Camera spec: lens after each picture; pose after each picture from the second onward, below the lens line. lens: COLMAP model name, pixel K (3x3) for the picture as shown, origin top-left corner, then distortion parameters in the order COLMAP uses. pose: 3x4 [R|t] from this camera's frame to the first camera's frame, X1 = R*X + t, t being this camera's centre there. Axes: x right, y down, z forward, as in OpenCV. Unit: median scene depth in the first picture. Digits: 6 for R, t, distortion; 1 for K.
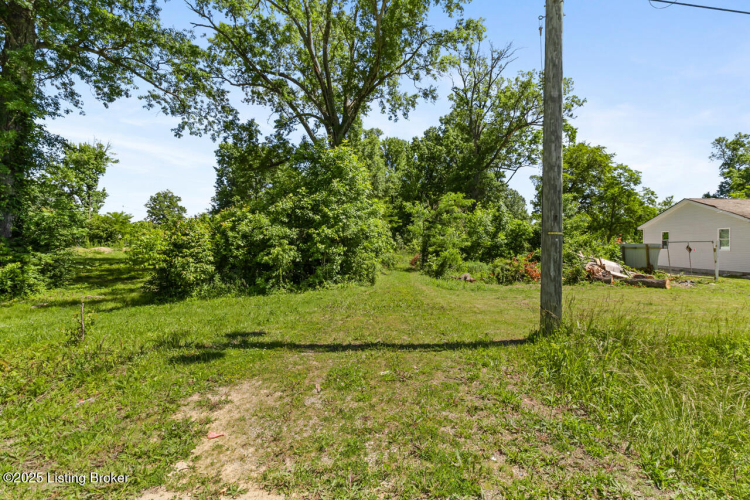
lens RADIAL K [[347.4, 0, 373.0], [0, 347.4, 249.8], [0, 0, 1]] dist [0.003575, -0.001208]
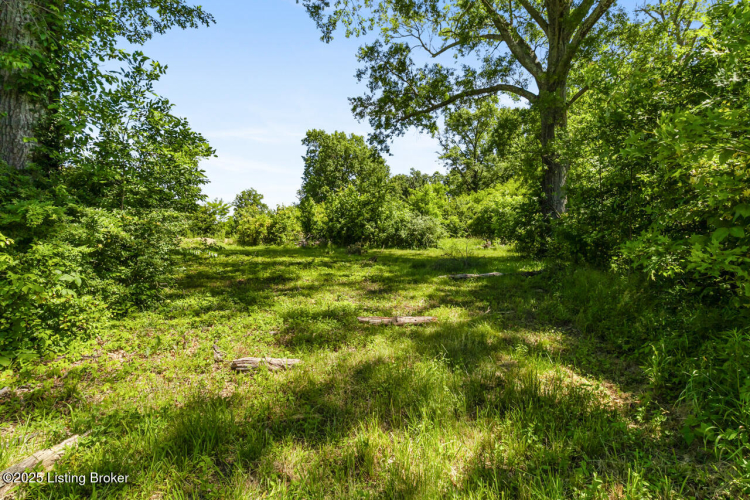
lens RADIAL K [[347.4, 0, 377.0], [0, 347.4, 252.1], [0, 0, 1]] dist [0.003575, -0.001208]
pose [[0.984240, -0.005606, -0.176750, -0.427057], [0.008733, 0.999819, 0.016919, 0.032351], [0.176623, -0.018196, 0.984110, 0.486486]]
